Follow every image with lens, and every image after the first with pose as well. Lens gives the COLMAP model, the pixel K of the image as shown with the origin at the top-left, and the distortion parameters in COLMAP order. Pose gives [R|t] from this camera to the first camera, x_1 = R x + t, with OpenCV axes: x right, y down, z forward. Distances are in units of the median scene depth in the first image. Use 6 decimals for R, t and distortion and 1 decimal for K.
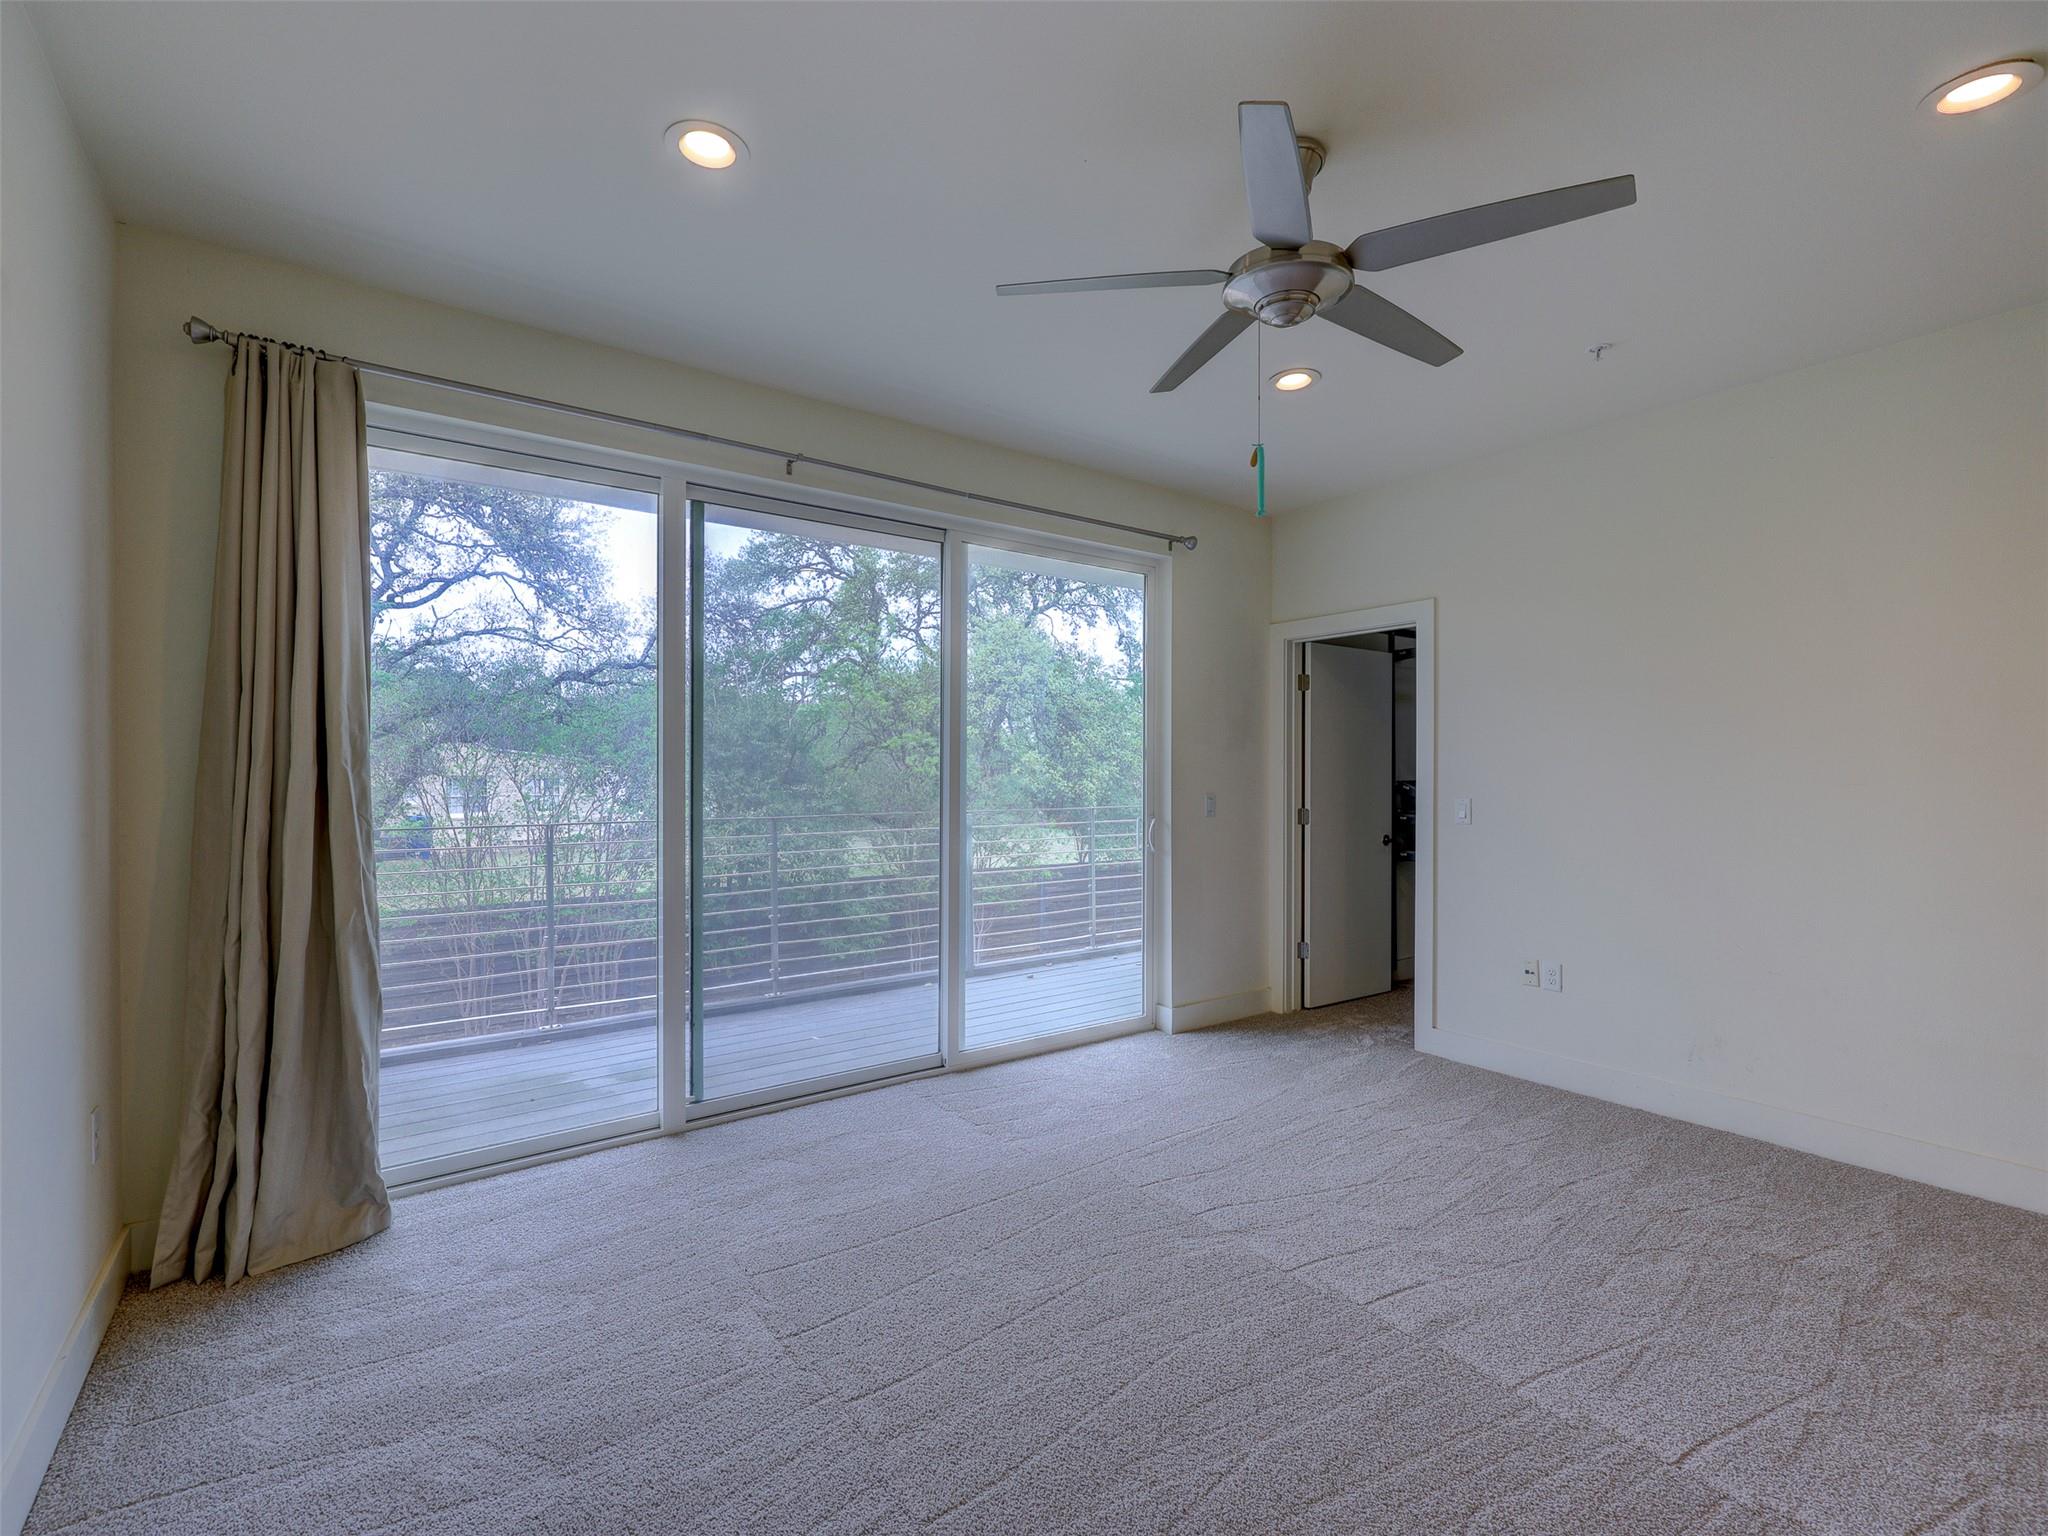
lens RADIAL K [[924.3, 0, 1022.2], [0, 924.3, 774.2], [0, 0, 1]] dist [0.002175, -0.000310]
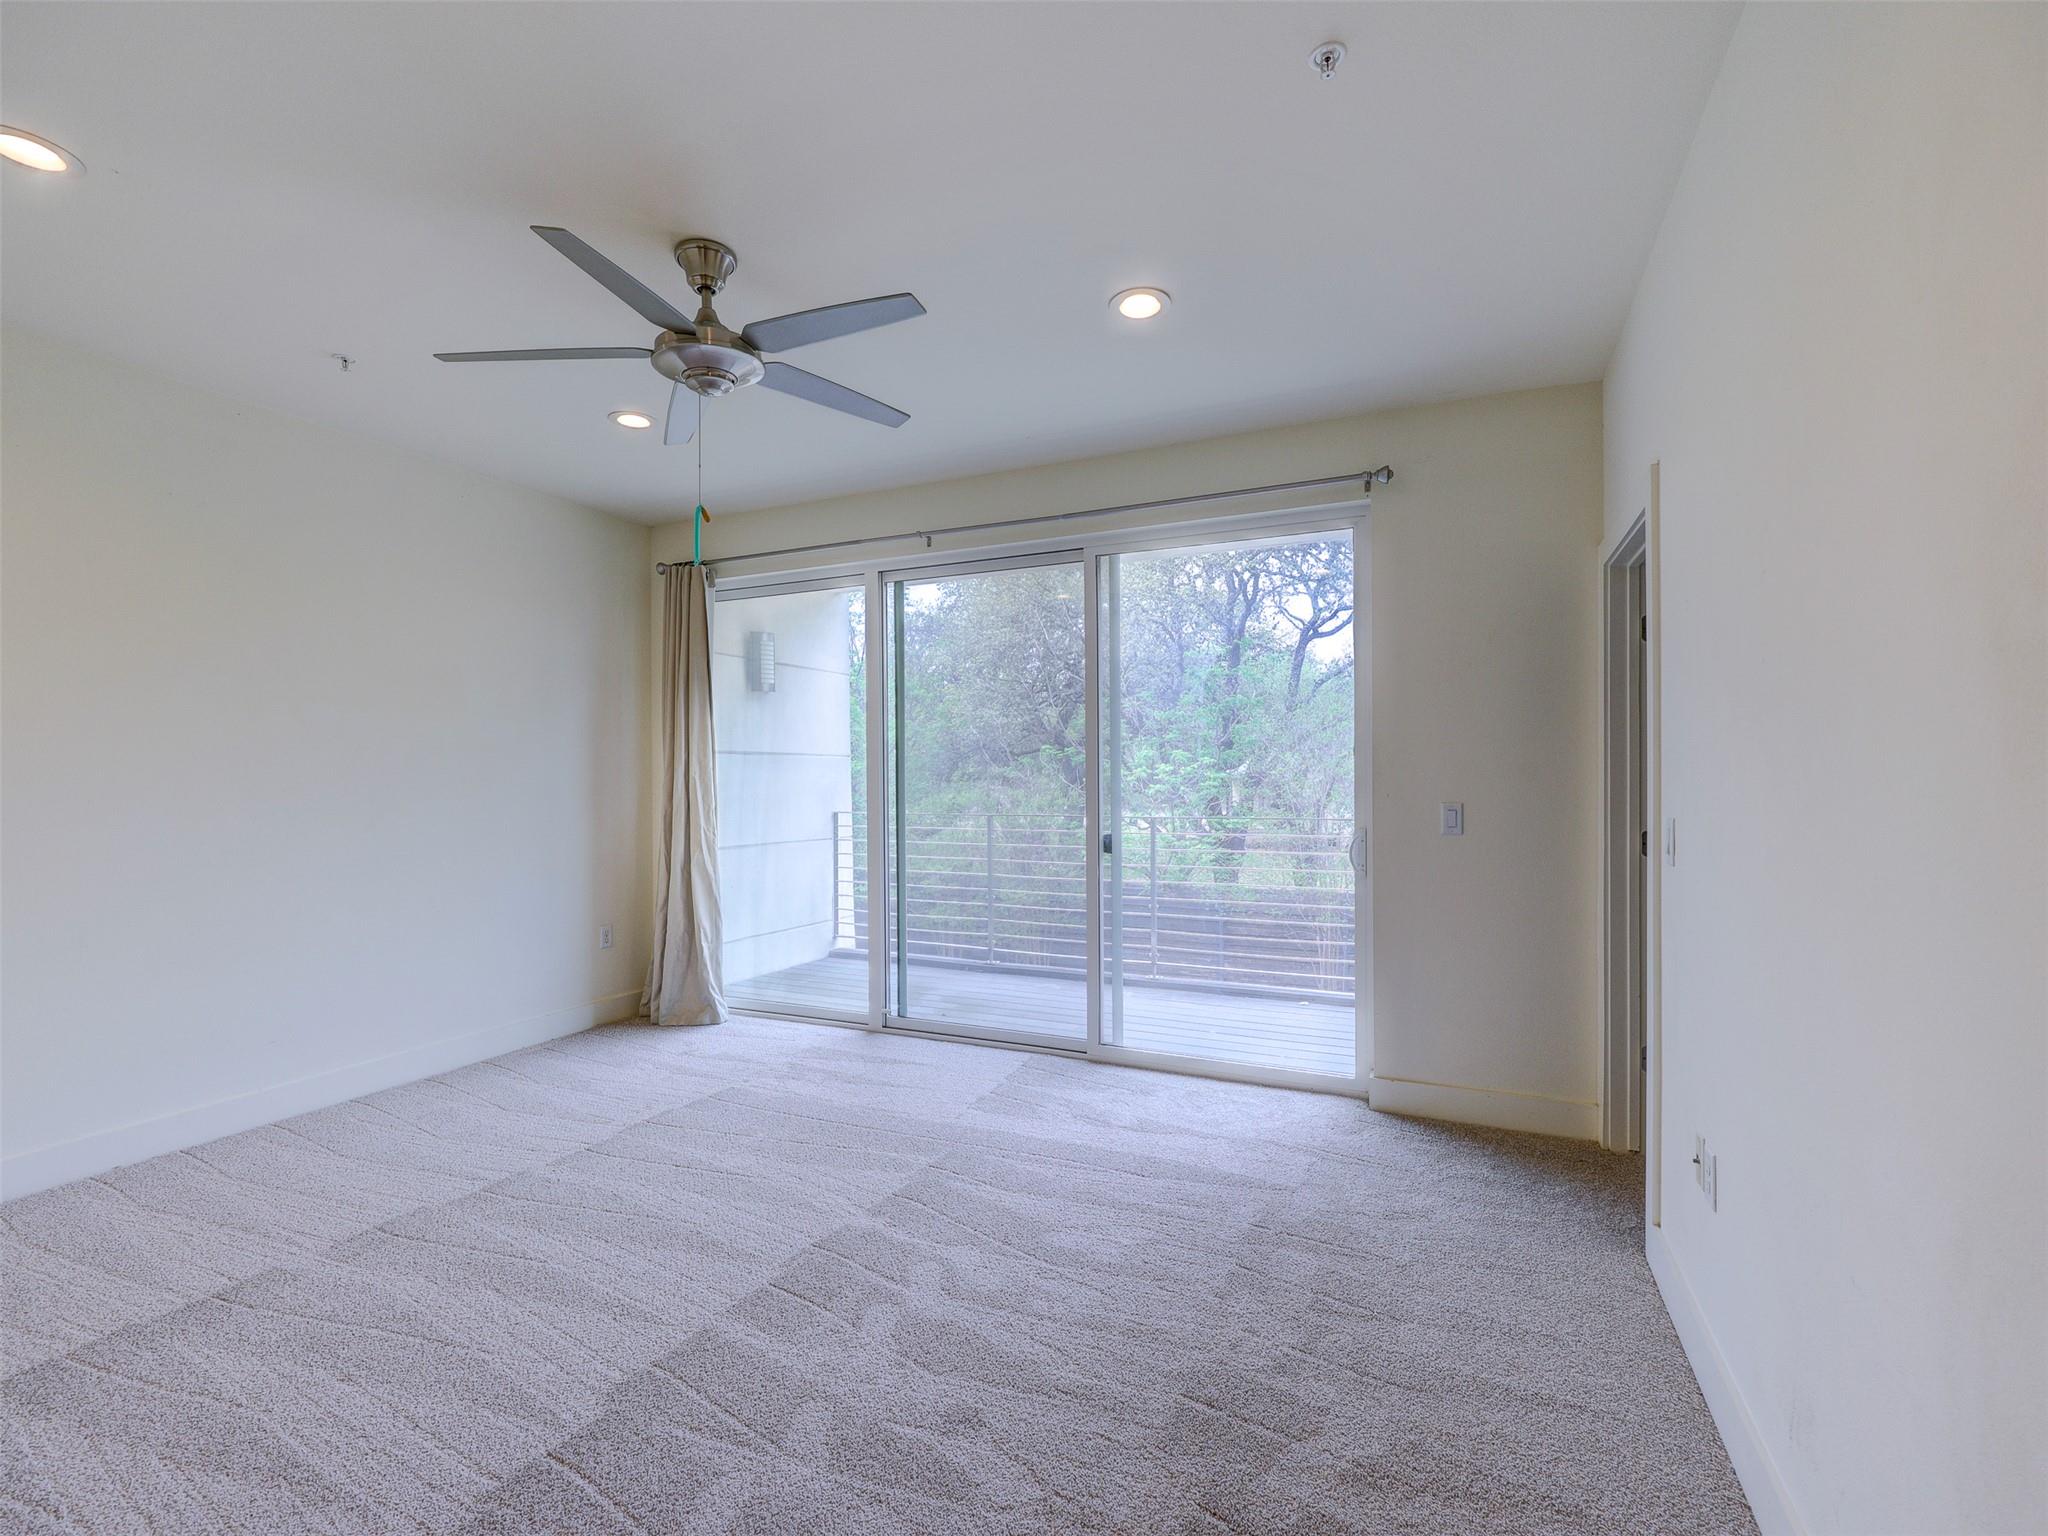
lens RADIAL K [[924.3, 0, 1022.2], [0, 924.3, 774.2], [0, 0, 1]] dist [0.002175, -0.000310]
pose [[0.486099, -0.005386, -0.873887, 0.783064], [0.002845, 0.999985, -0.004580, 0.000360], [0.873899, -0.000260, 0.486107, 0.406592]]
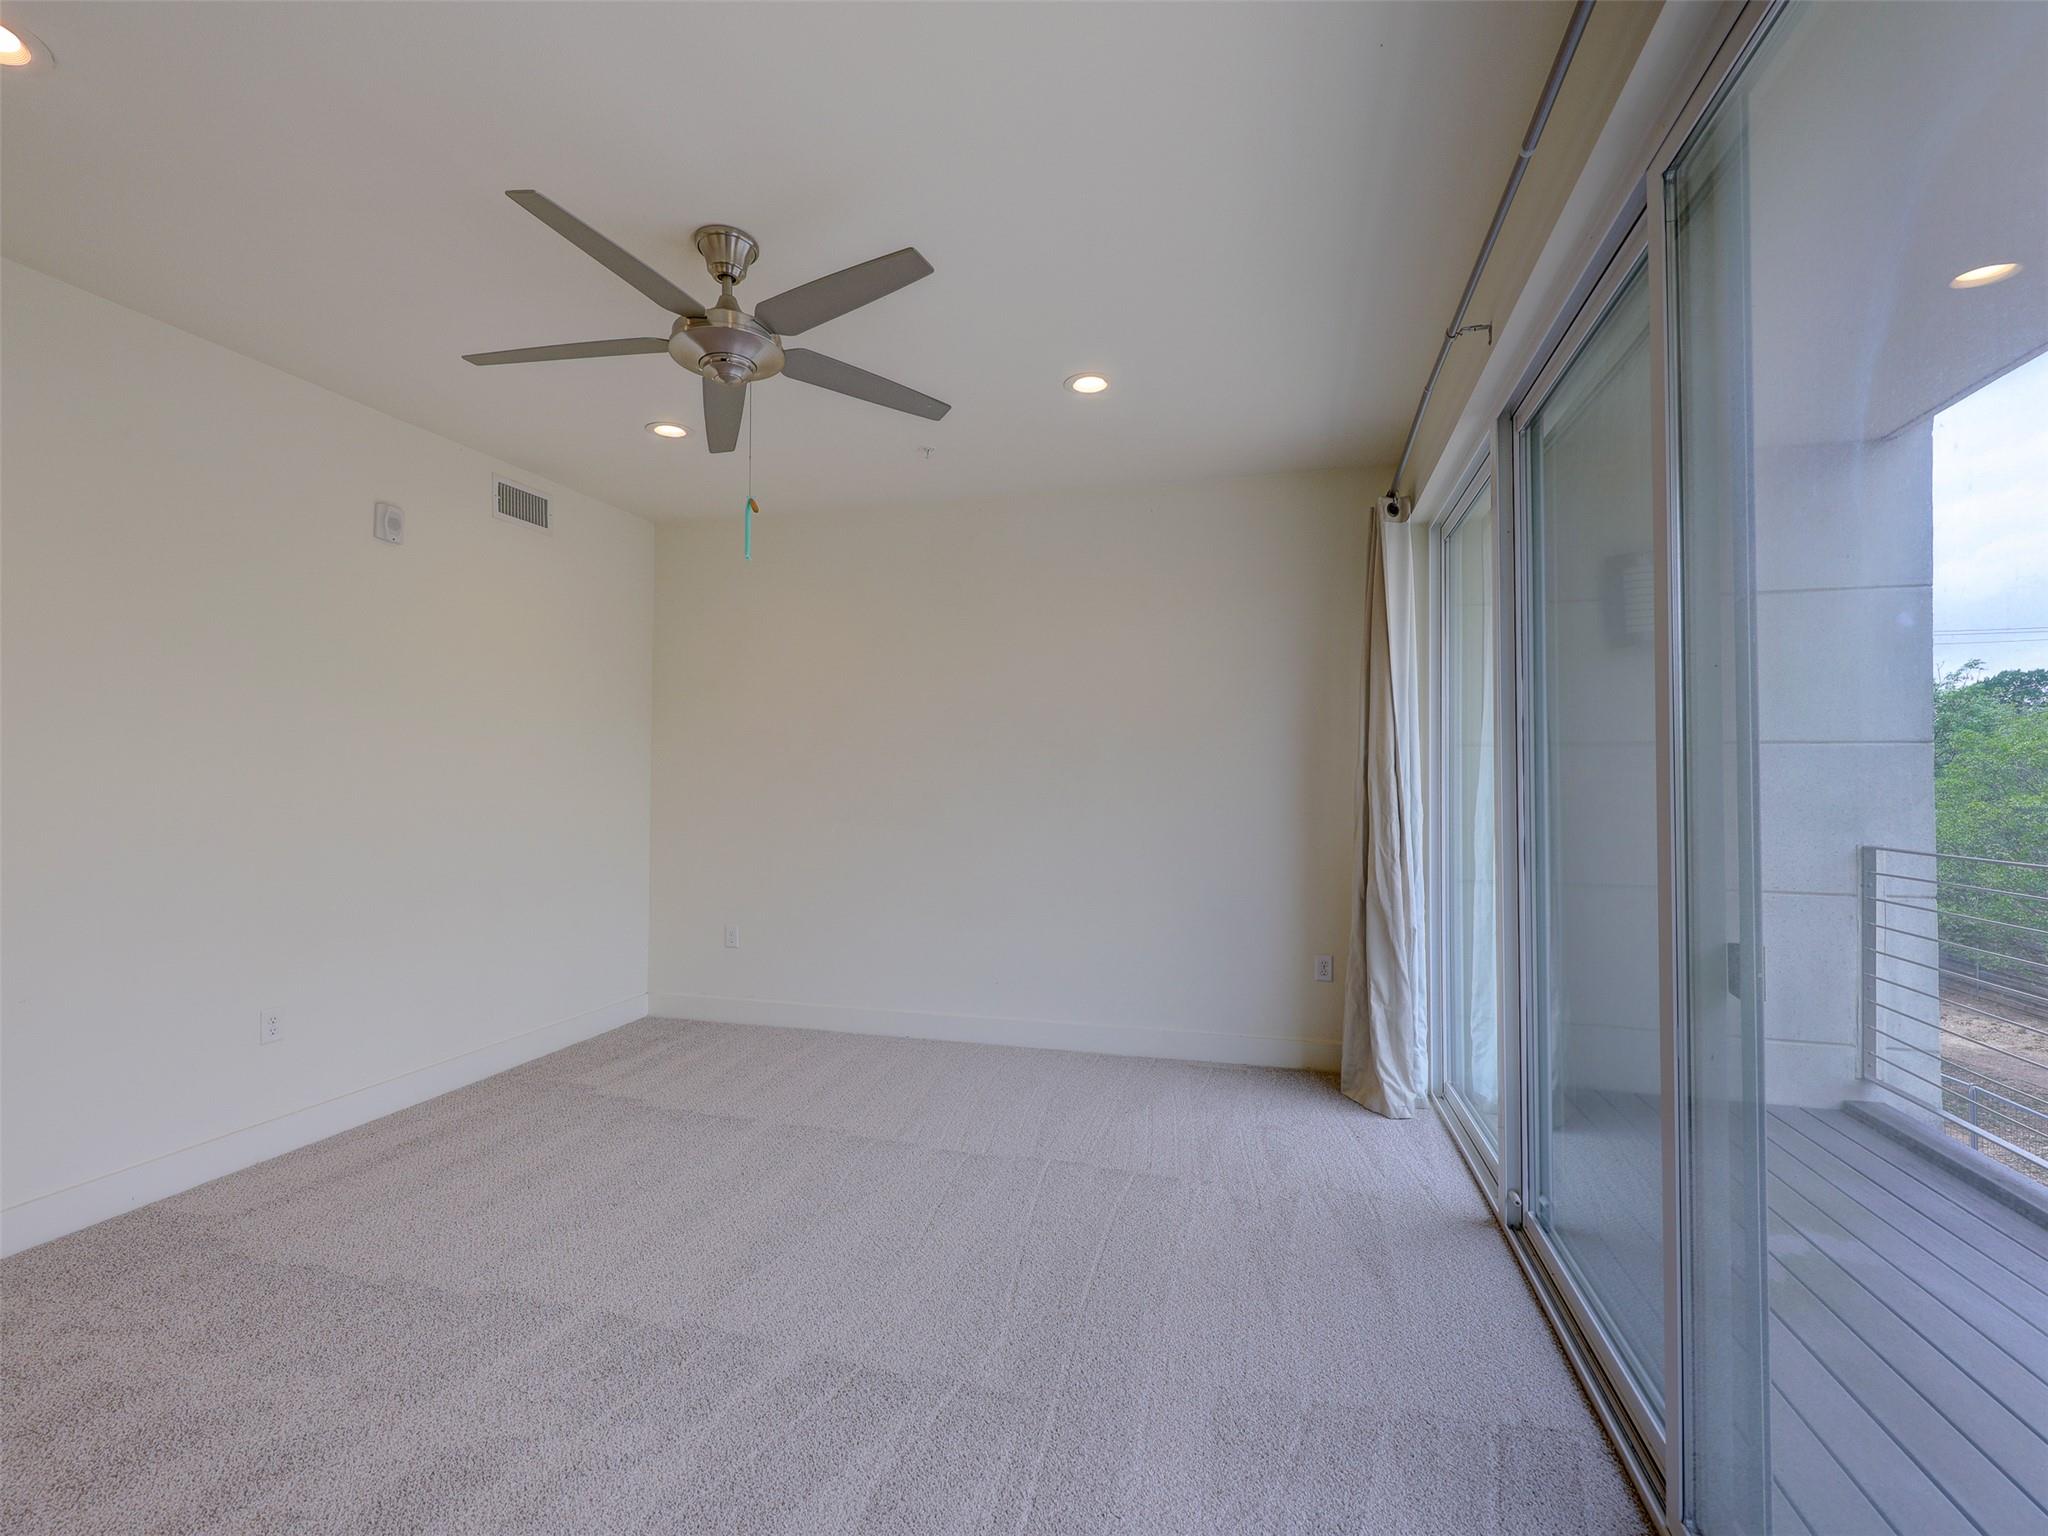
lens RADIAL K [[924.3, 0, 1022.2], [0, 924.3, 774.2], [0, 0, 1]] dist [0.002175, -0.000310]
pose [[-0.777448, -0.009419, -0.628876, 0.374383], [-0.004983, 0.999949, -0.008816, 0.000654], [0.628927, -0.003721, -0.777456, 1.097854]]
